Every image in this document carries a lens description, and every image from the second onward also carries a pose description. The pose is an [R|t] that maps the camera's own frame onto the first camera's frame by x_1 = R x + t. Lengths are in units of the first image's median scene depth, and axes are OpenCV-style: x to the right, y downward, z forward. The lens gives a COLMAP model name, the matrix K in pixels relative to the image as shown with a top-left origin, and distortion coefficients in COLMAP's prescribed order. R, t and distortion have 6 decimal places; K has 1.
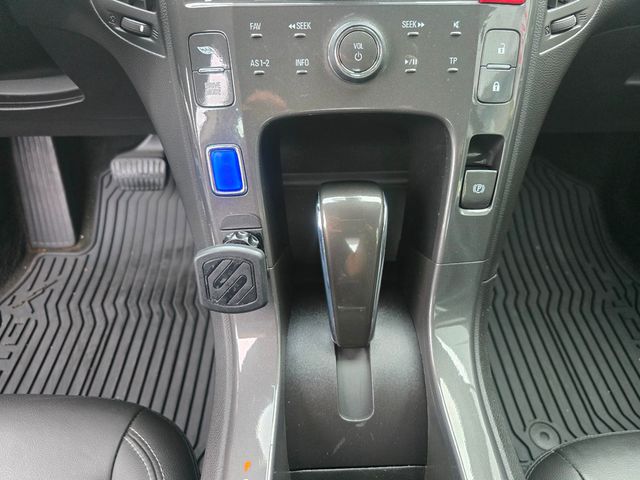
lens RADIAL K [[456.7, 0, 326.8], [0, 456.7, 239.3], [0, 0, 1]] dist [0.007463, -0.007449]
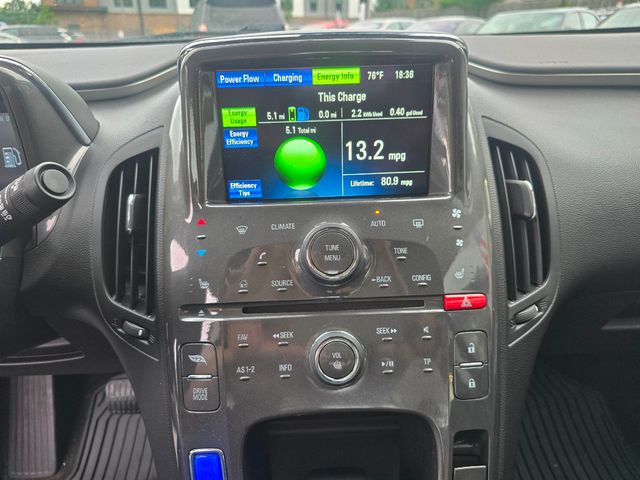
lens RADIAL K [[456.7, 0, 323.4], [0, 456.7, 238.0], [0, 0, 1]] dist [0.007463, -0.007449]
pose [[0.999592, -0.027330, -0.008338, 0.045917], [0.022527, 0.933286, -0.358428, -0.250990], [0.017578, 0.358094, 0.933520, -0.088996]]
